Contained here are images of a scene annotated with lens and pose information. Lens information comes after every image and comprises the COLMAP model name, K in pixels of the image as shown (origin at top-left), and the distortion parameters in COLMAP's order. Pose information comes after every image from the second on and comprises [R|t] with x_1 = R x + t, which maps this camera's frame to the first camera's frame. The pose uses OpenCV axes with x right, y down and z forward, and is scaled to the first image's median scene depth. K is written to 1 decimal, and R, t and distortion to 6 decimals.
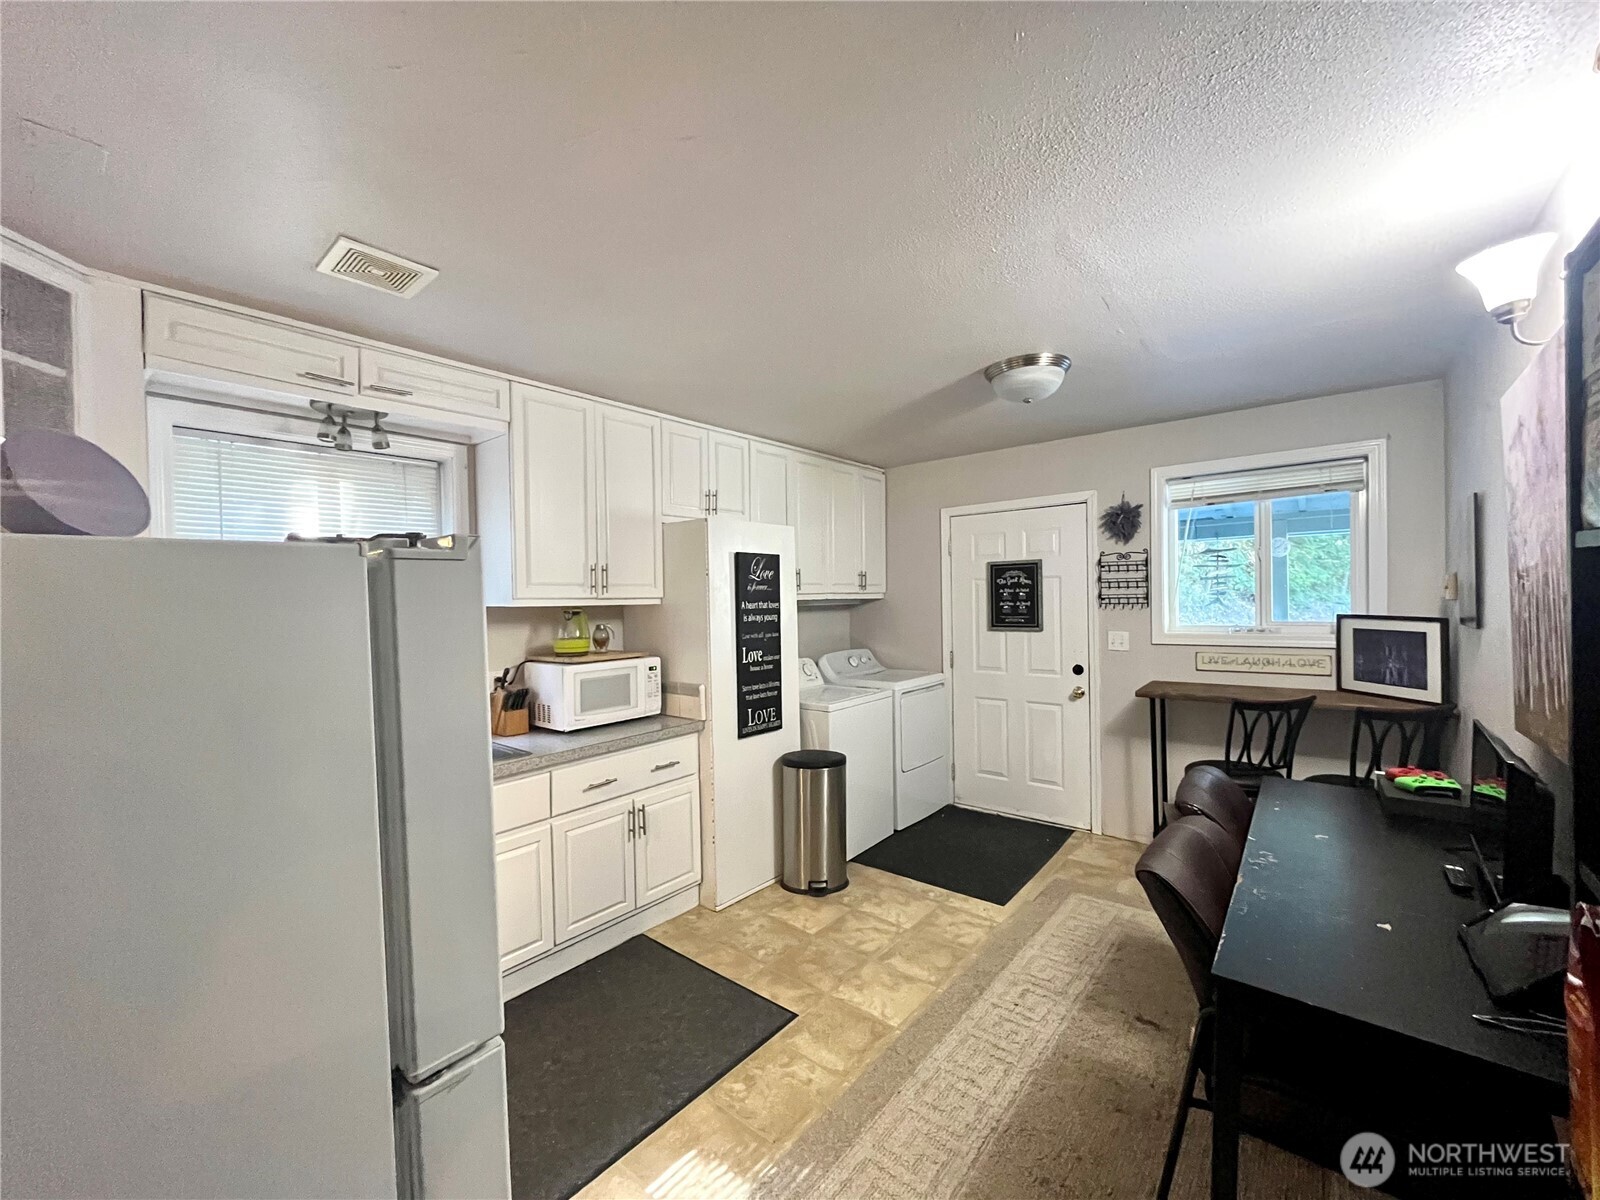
lens RADIAL K [[652.2, 0, 801.6], [0, 652.2, 602.0], [0, 0, 1]] dist [-0.003412, 0.001108]
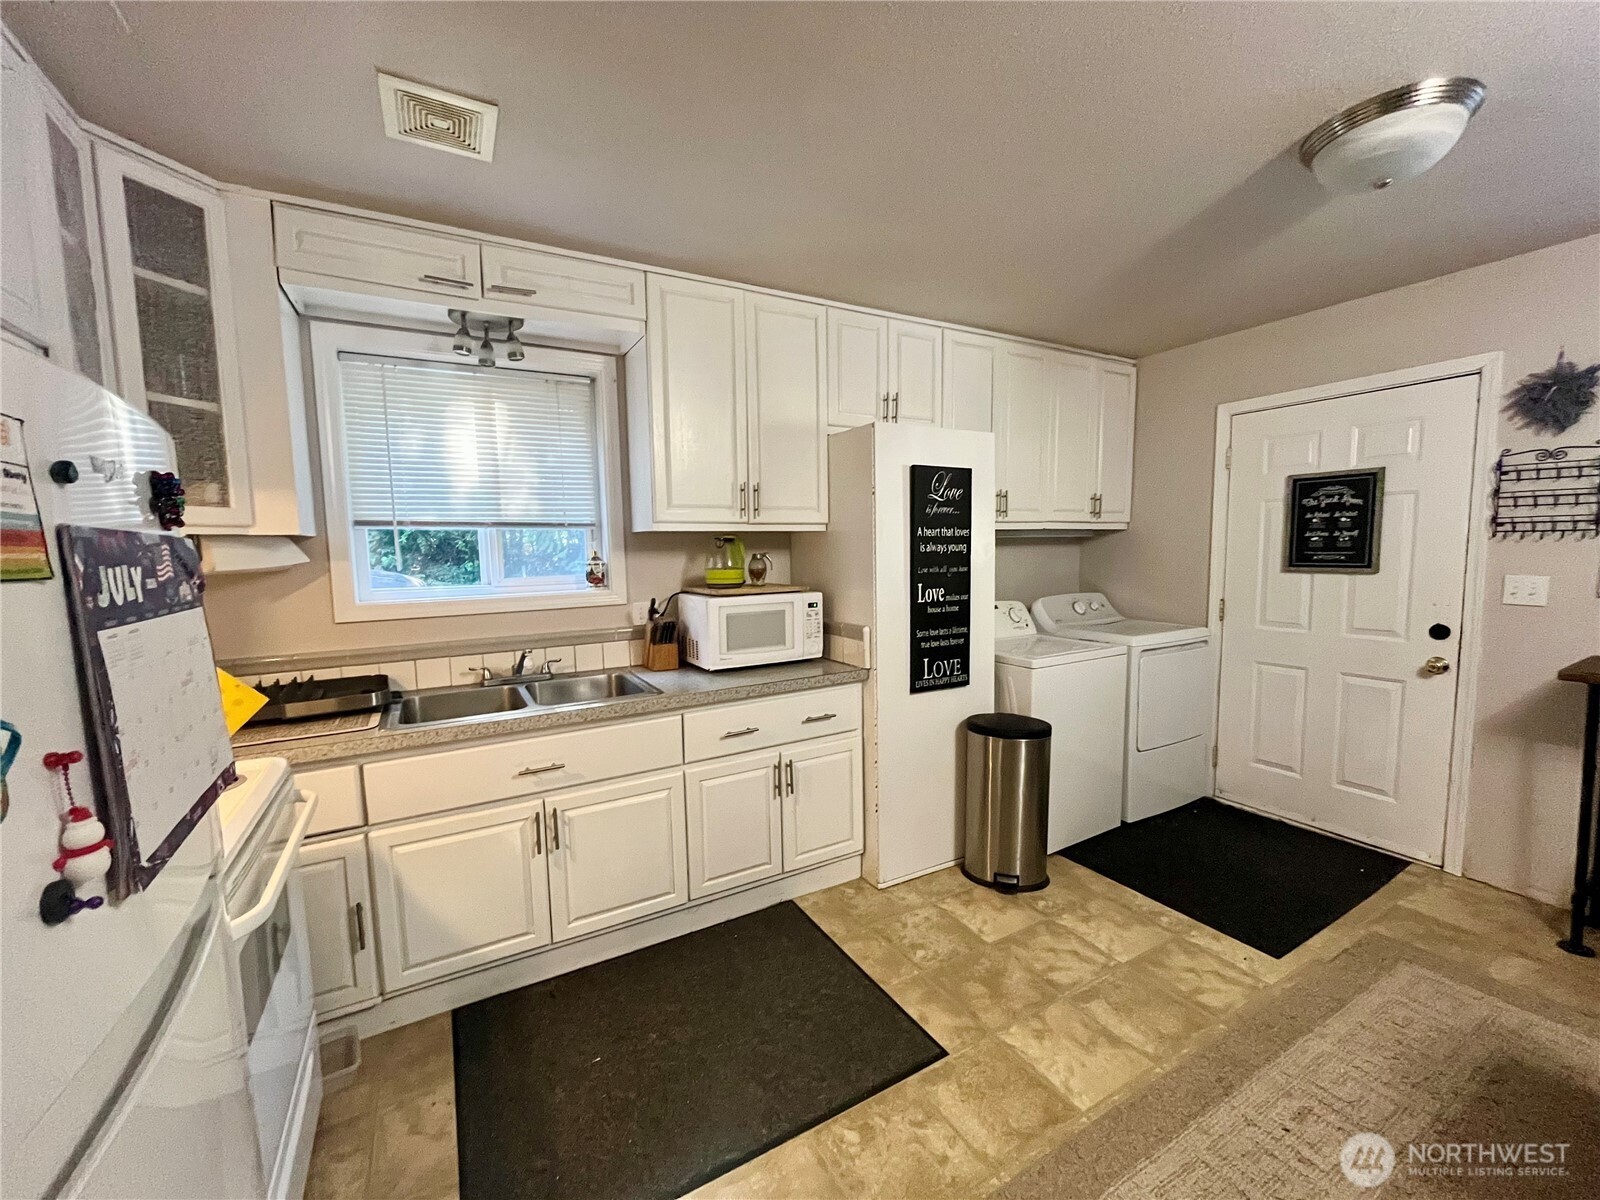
lens RADIAL K [[652.2, 0, 797.5], [0, 652.2, 604.7], [0, 0, 1]] dist [-0.003412, 0.001108]
pose [[0.932967, 0.035781, -0.358179, 0.064575], [-0.002904, 0.995763, 0.091909, 0.022595], [0.359950, -0.084708, 0.929118, 0.195362]]
